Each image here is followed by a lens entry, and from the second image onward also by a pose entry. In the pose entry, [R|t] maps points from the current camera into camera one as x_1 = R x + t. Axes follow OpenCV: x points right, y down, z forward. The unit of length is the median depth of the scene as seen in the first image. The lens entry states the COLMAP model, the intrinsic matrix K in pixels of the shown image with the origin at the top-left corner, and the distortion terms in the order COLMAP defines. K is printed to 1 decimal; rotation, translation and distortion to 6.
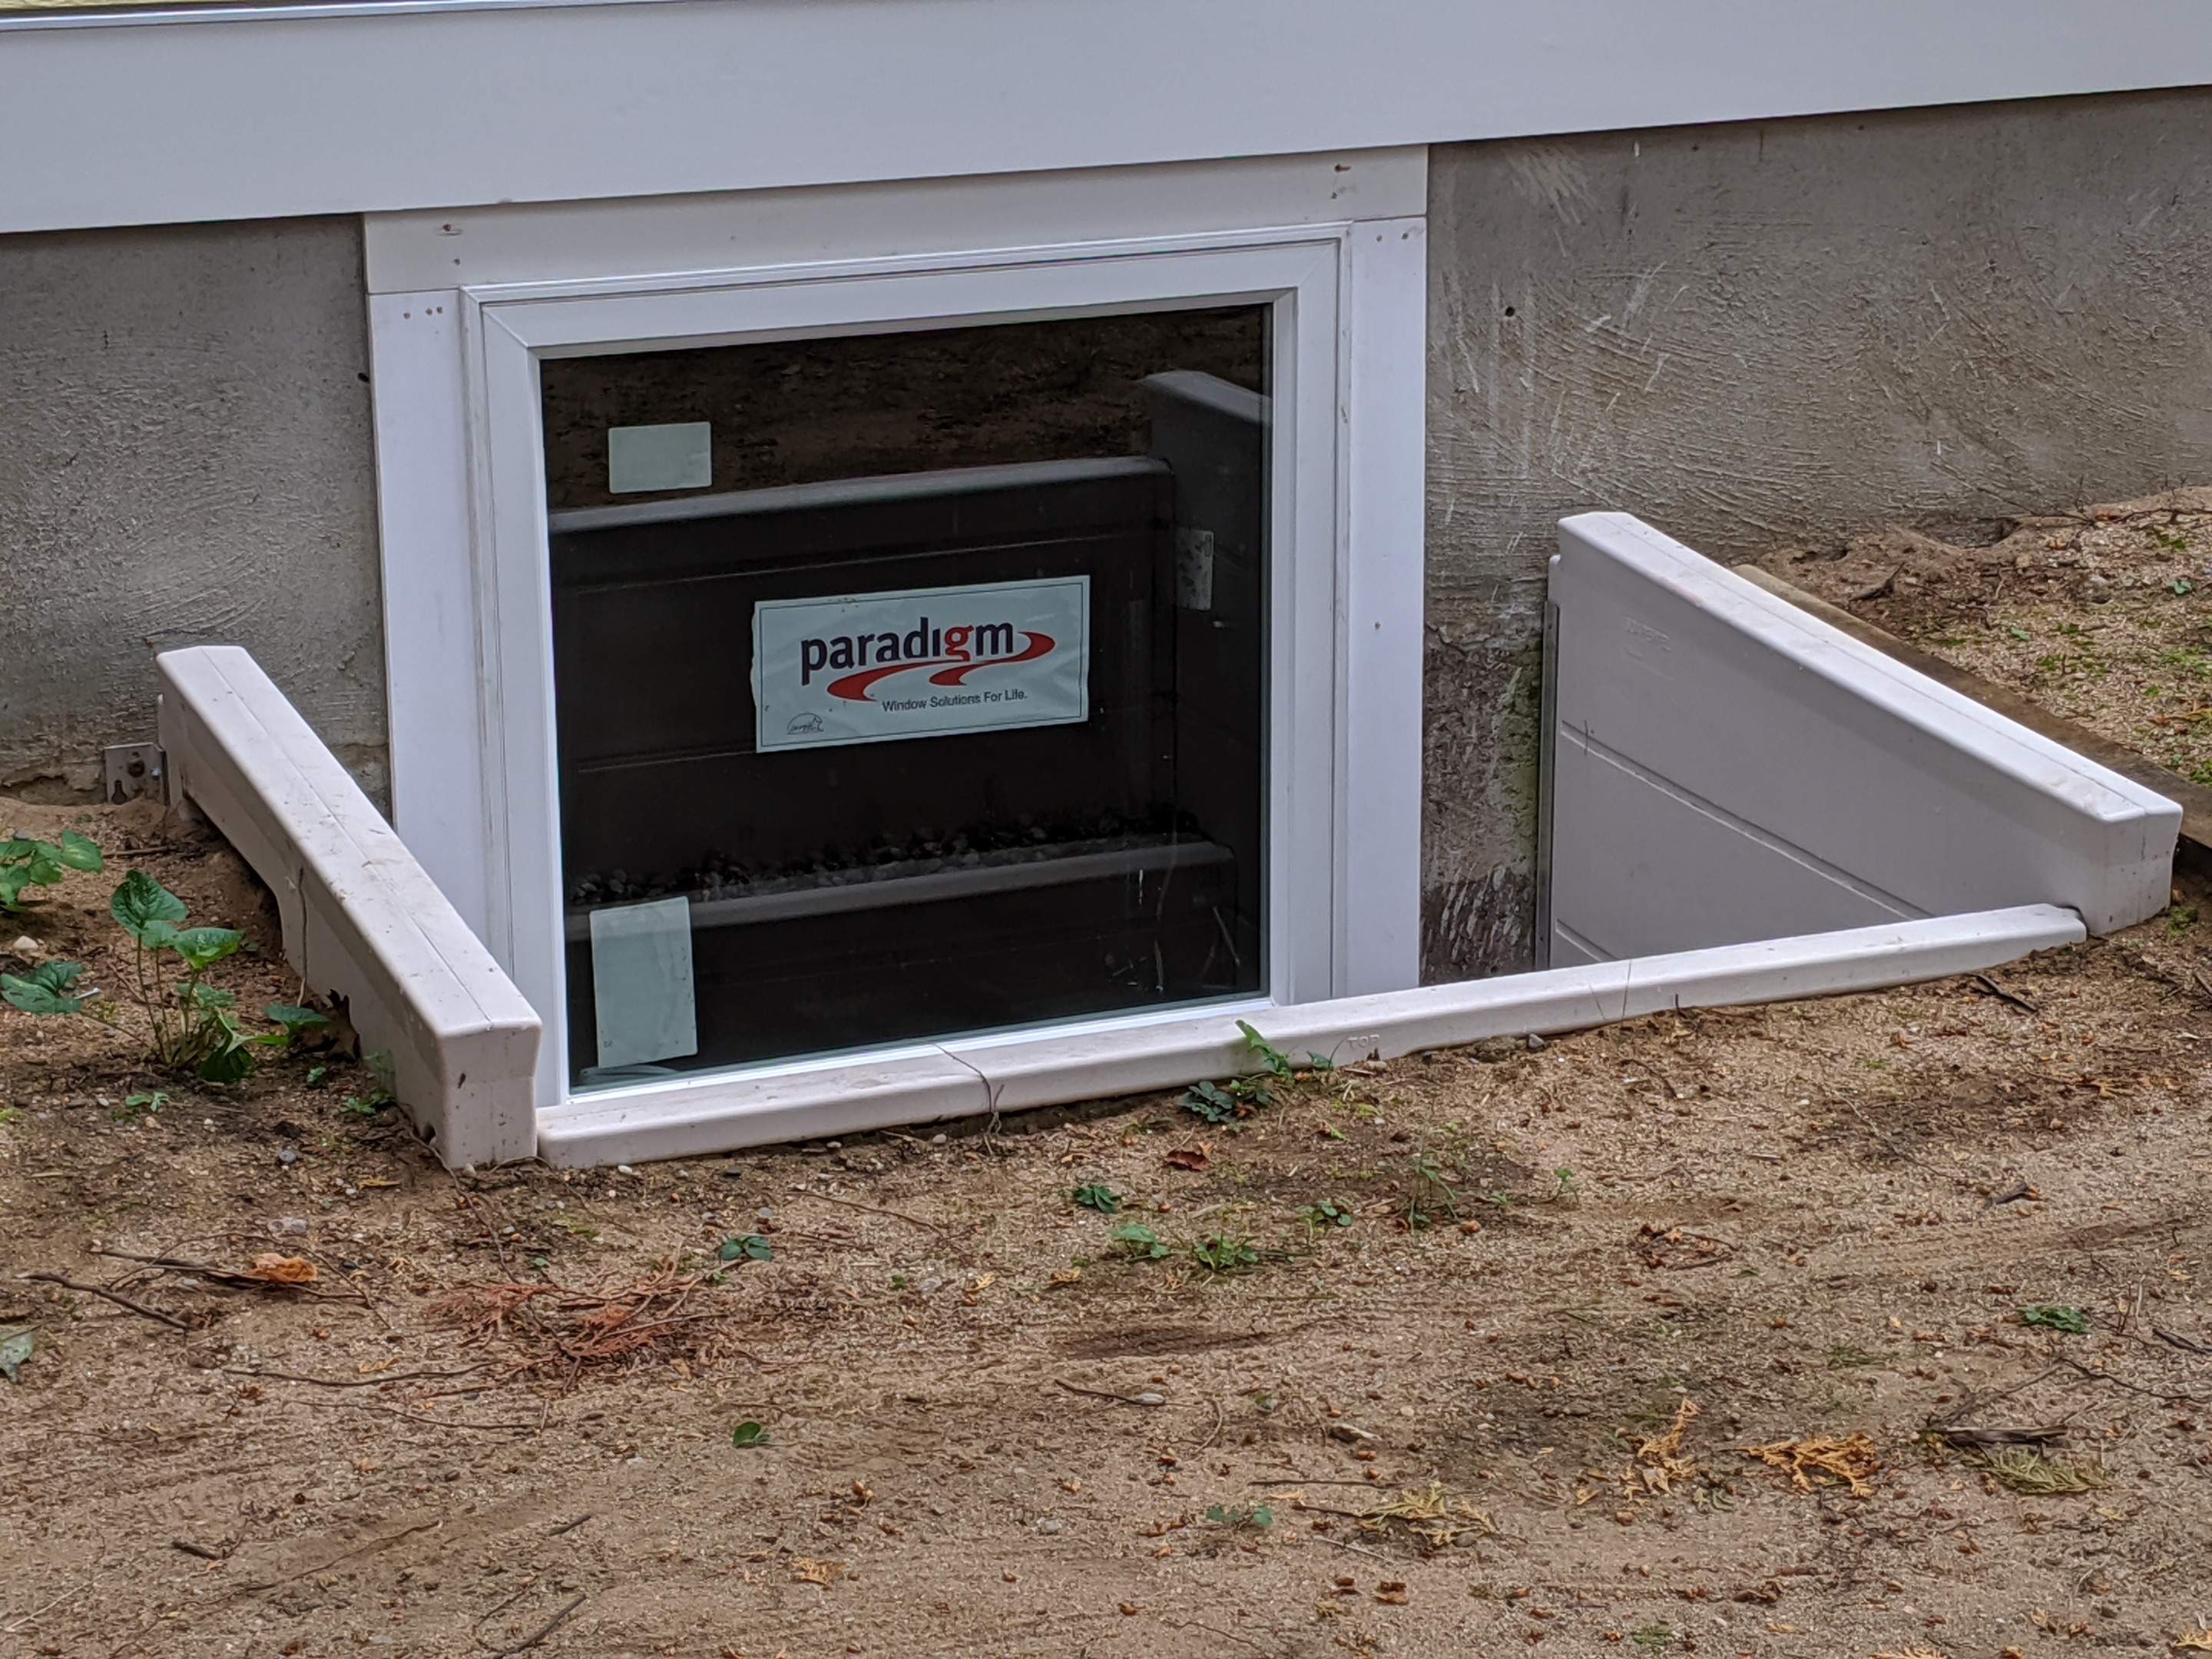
lens RADIAL K [[4999.7, 0, 1077.6], [0, 4999.7, 833.7], [0, 0, 1]] dist [0.106997, 0.963099]
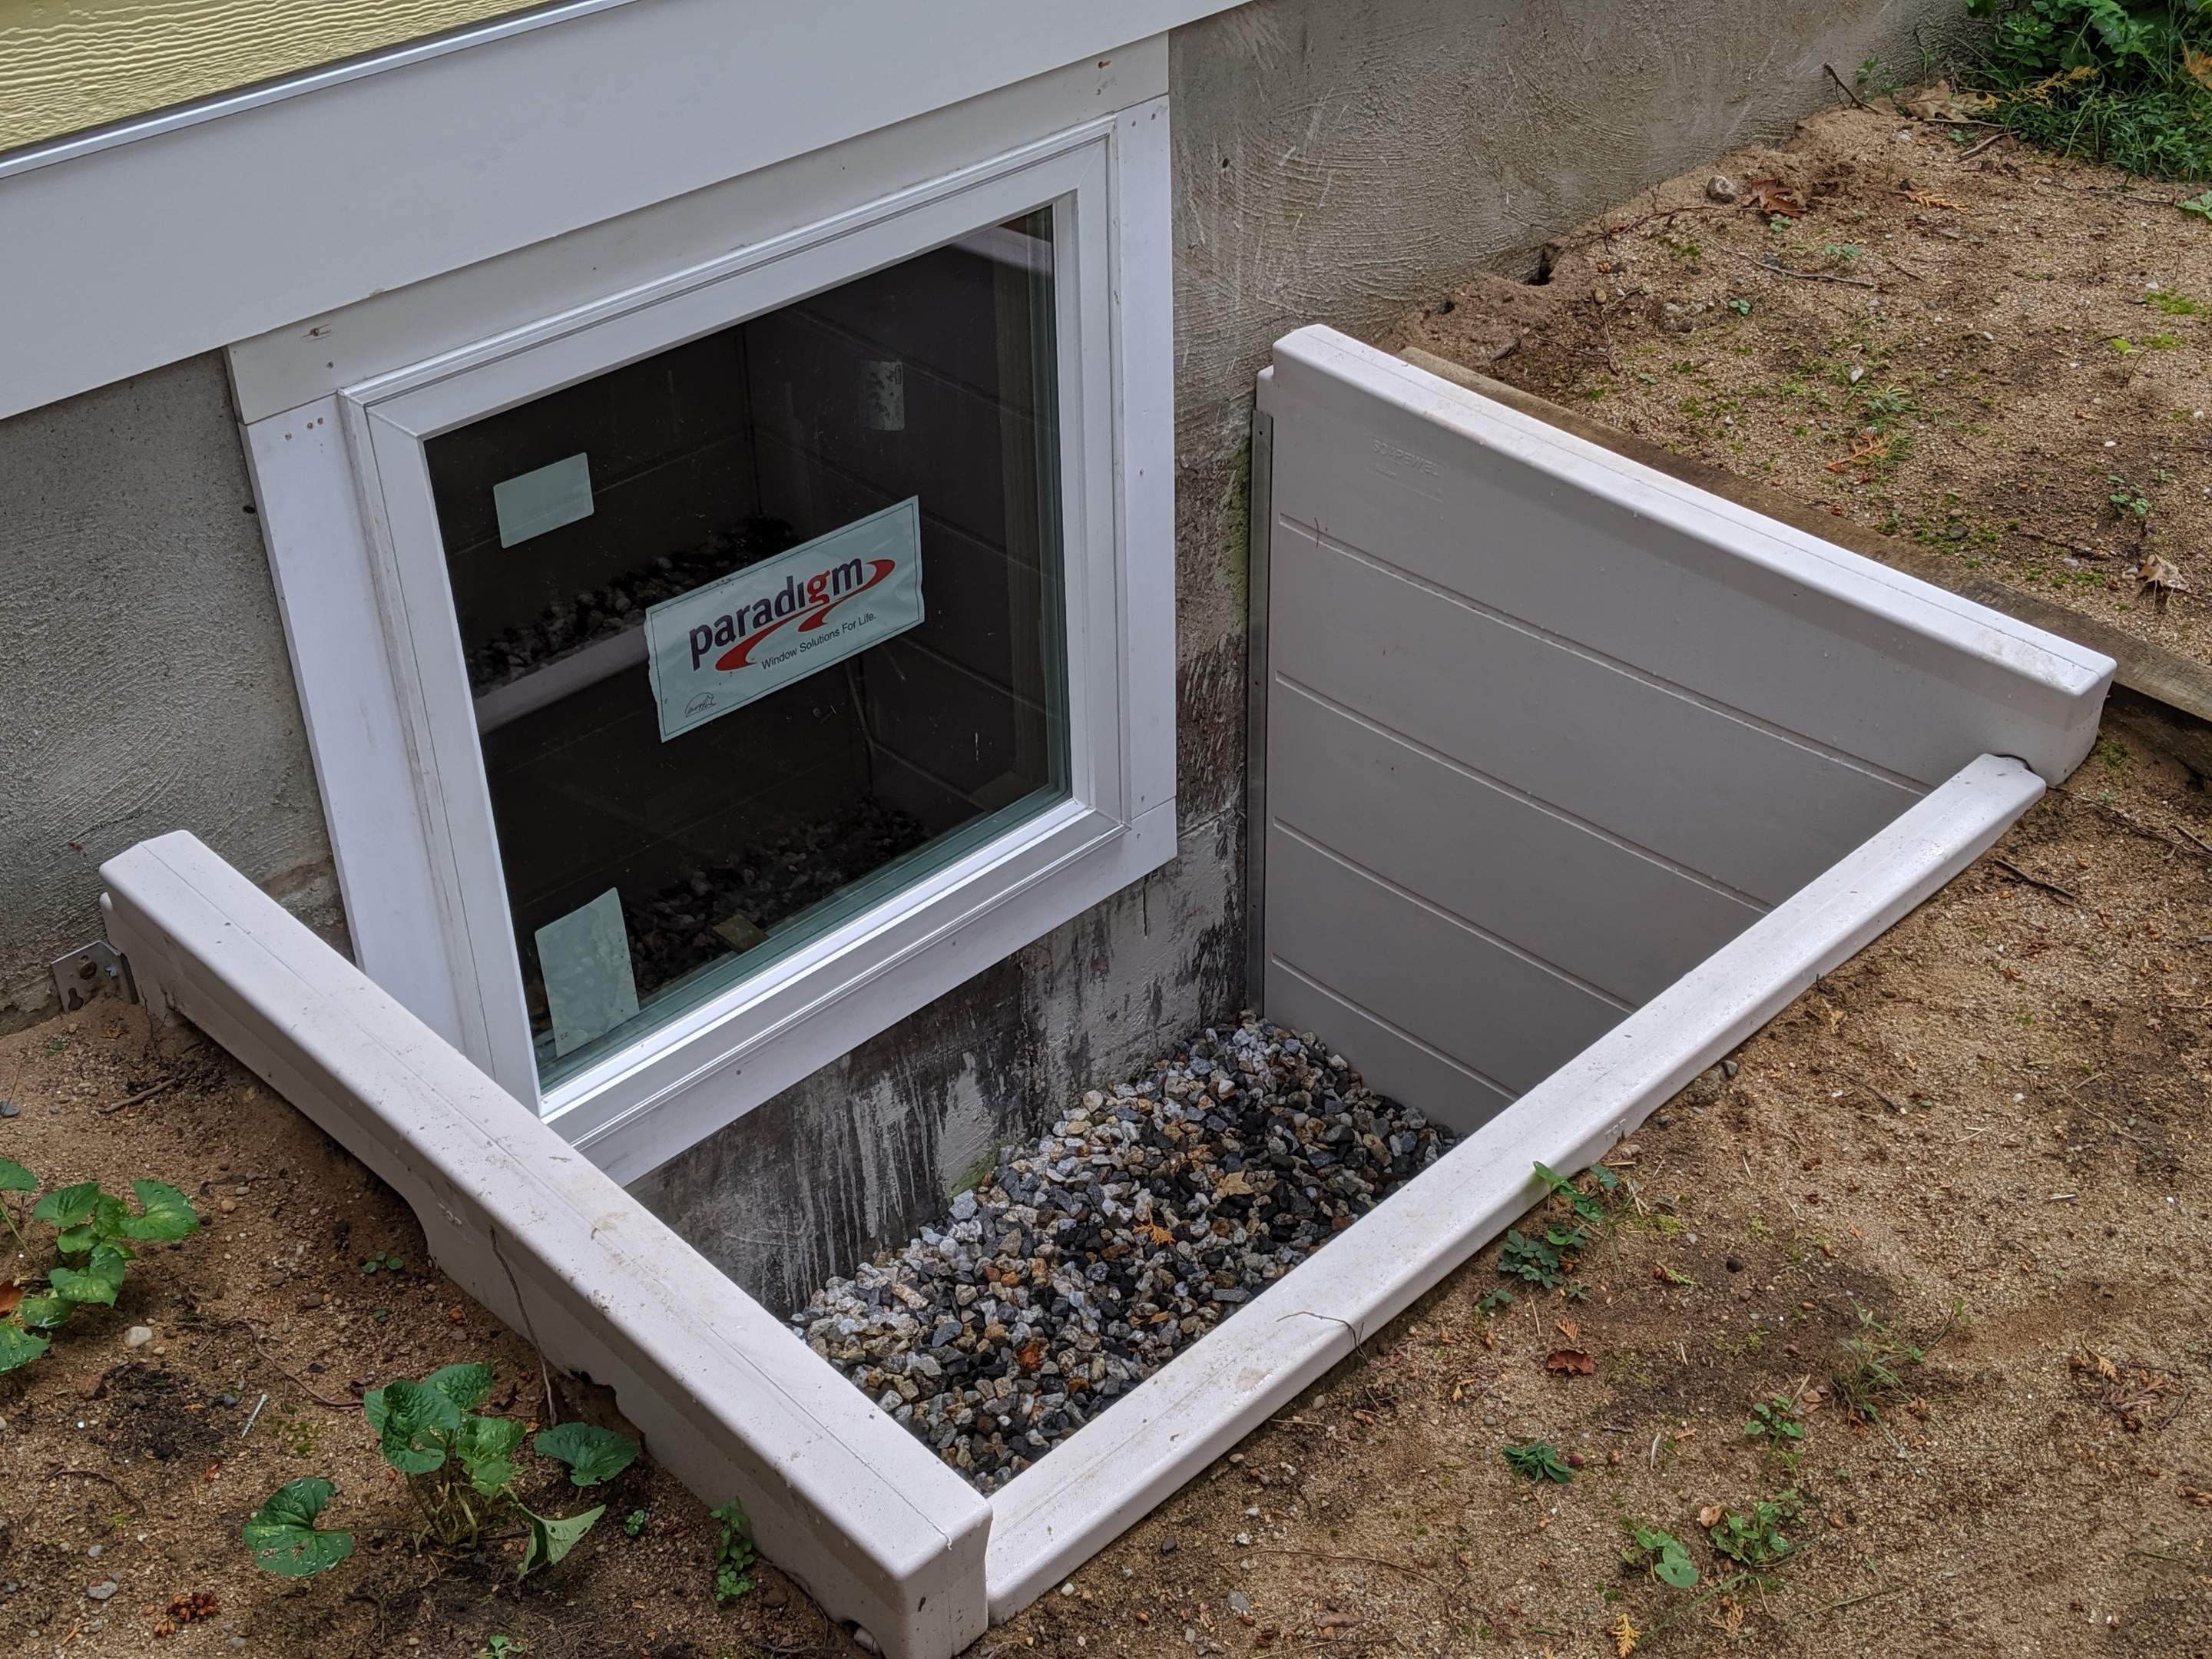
lens RADIAL K [[2722.4, 0, 1106.0], [0, 2722.4, 829.5], [0, 0, 1]] dist [0.193665, -0.679190]
pose [[0.920766, -0.227439, 0.316956, -0.160323], [0.122691, 0.940069, 0.318147, -0.164725], [-0.370319, -0.254052, 0.893488, 0.459462]]
